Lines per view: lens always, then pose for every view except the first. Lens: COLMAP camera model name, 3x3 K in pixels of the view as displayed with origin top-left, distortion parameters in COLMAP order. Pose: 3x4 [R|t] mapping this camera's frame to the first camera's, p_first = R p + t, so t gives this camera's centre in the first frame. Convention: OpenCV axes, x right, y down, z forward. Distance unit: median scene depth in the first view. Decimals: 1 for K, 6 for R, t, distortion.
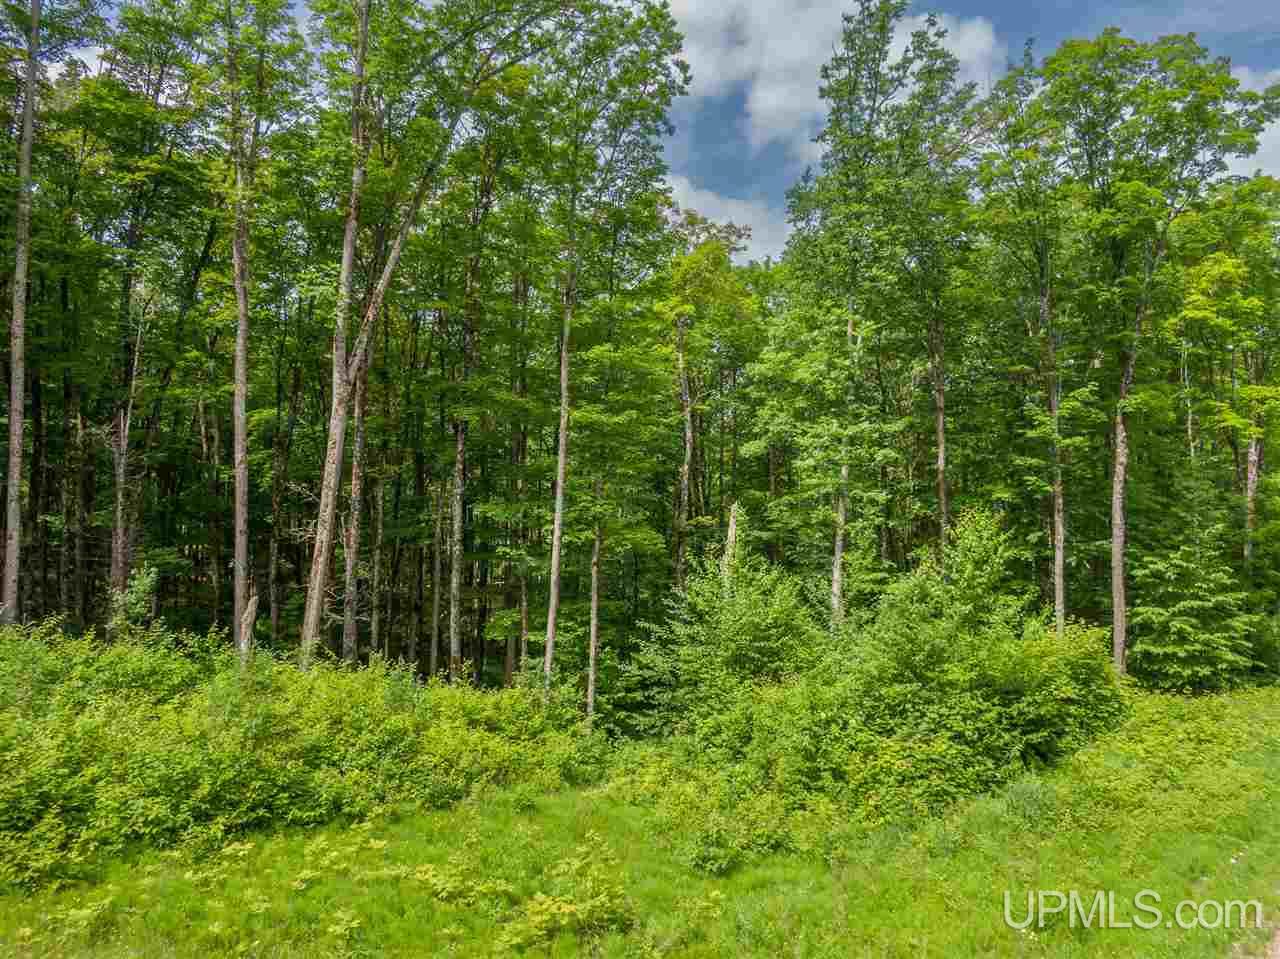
lens RADIAL K [[891.0, 0, 640.0], [0, 891.0, 479.5], [0, 0, 1]] dist [0.004455, -0.034826]
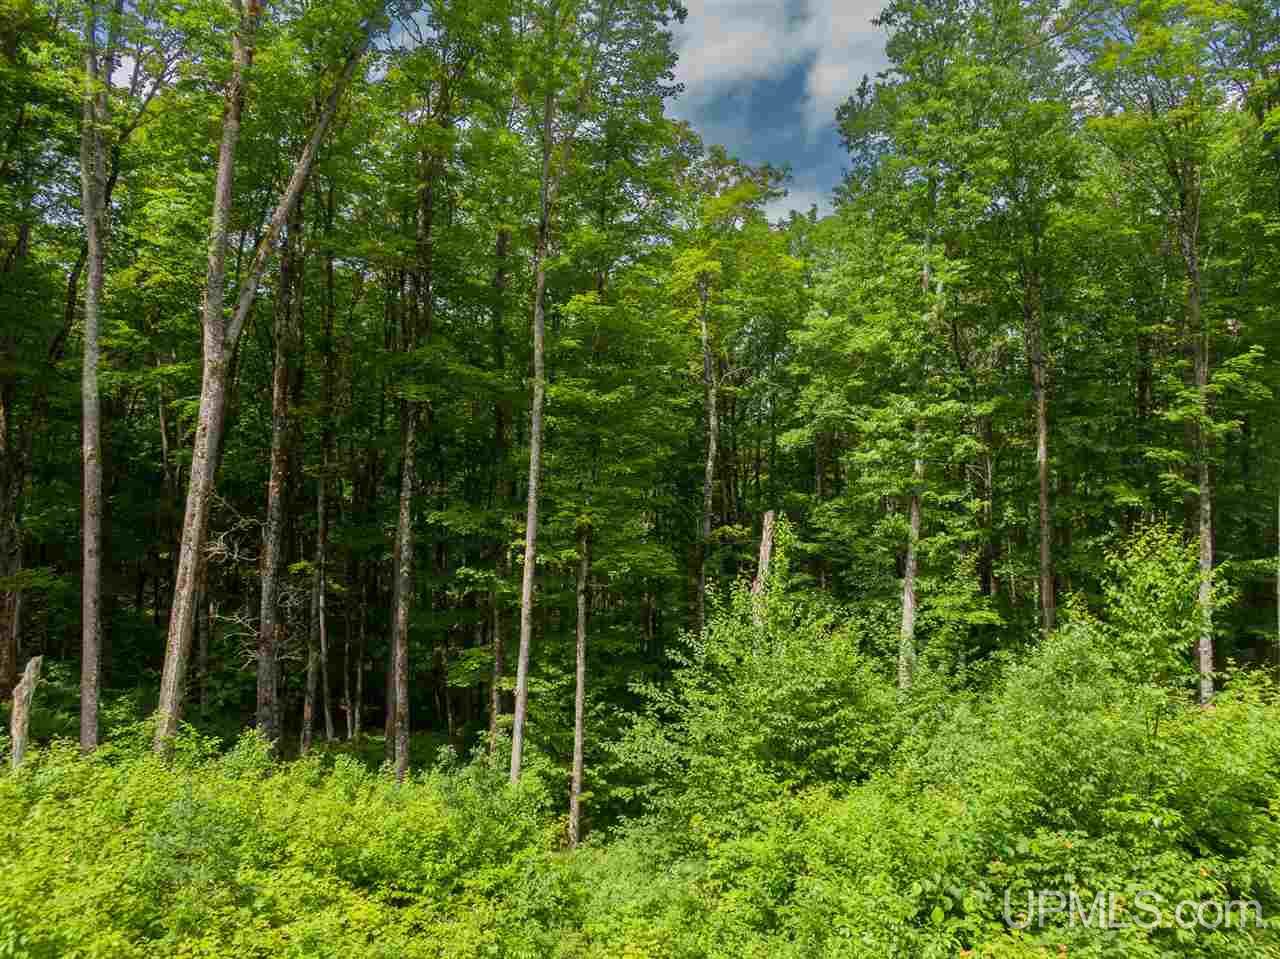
lens RADIAL K [[891.0, 0, 640.0], [0, 891.0, 479.5], [0, 0, 1]] dist [0.004455, -0.034826]
pose [[0.998913, -0.001991, -0.046567, 0.032026], [0.002042, 0.999997, 0.001030, -0.000374], [0.046564, -0.001124, 0.998915, 0.248428]]
